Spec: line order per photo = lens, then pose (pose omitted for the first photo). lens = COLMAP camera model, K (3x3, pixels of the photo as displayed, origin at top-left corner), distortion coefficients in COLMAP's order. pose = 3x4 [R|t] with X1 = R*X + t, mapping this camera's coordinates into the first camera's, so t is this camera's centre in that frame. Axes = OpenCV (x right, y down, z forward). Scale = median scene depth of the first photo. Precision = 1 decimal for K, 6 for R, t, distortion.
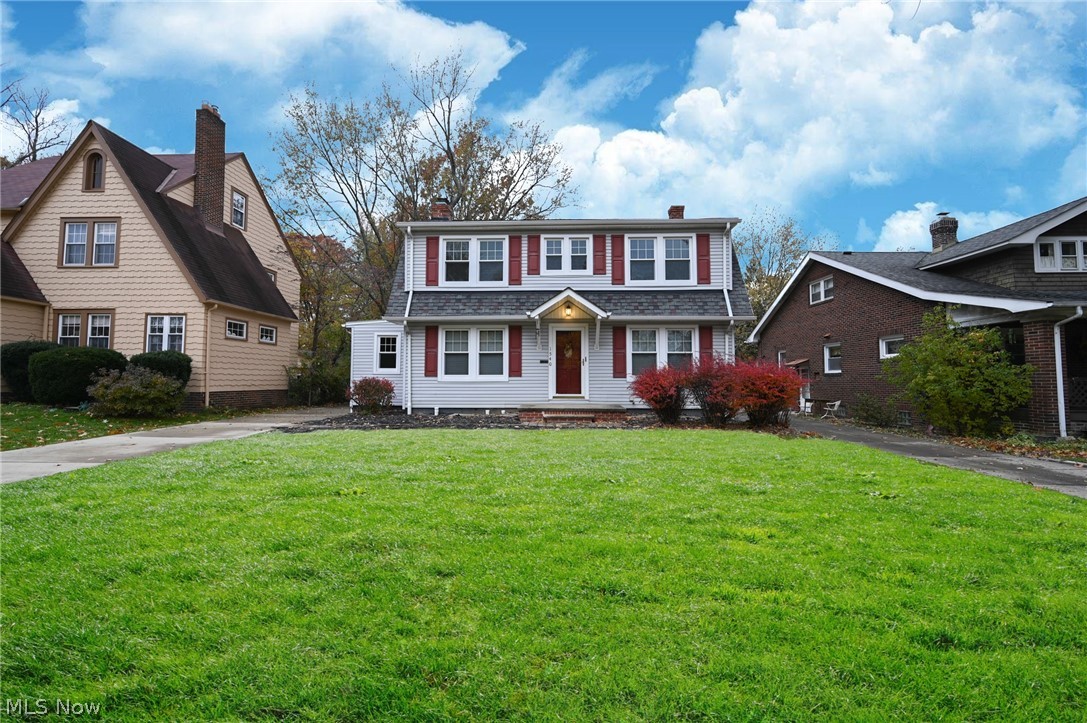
lens RADIAL K [[425.8, 0, 542.1], [0, 425.8, 359.2], [0, 0, 1]] dist [-0.006647, -0.000096]
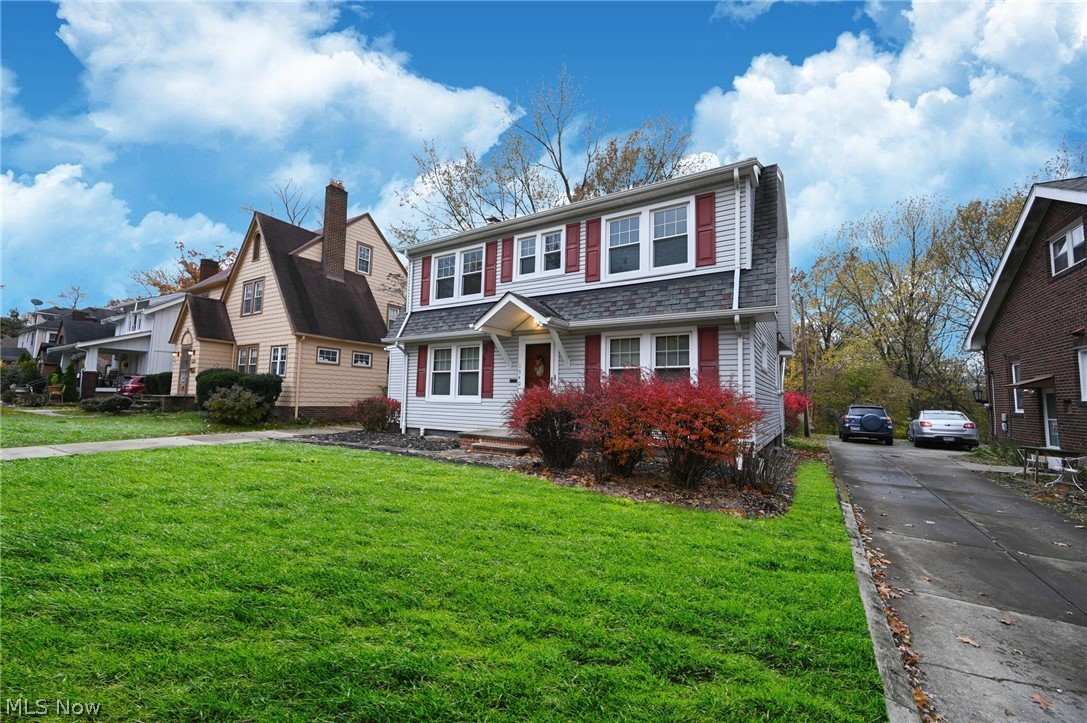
lens RADIAL K [[425.8, 0, 545.9], [0, 425.8, 362.4], [0, 0, 1]] dist [-0.006647, -0.000096]
pose [[0.868748, -0.026140, -0.494564, 0.481660], [0.003925, 0.998938, -0.045904, 0.008070], [0.495239, 0.037938, 0.867928, 0.281694]]
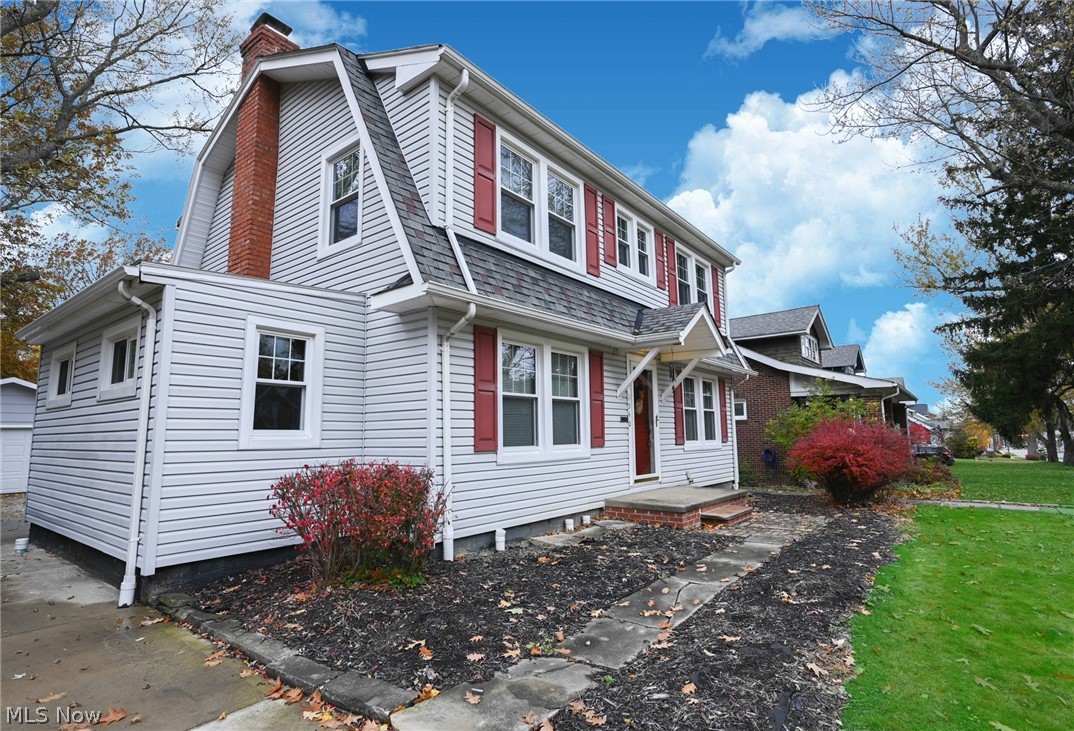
lens RADIAL K [[544.5, 0, 537.0], [0, 544.5, 365.8], [0, 0, 1]] dist [-0.002235, -0.000029]
pose [[0.592934, 0.092067, 0.799971, -0.646822], [-0.028475, 0.995218, -0.093432, 0.005856], [-0.804748, 0.032620, 0.592720, 0.651489]]
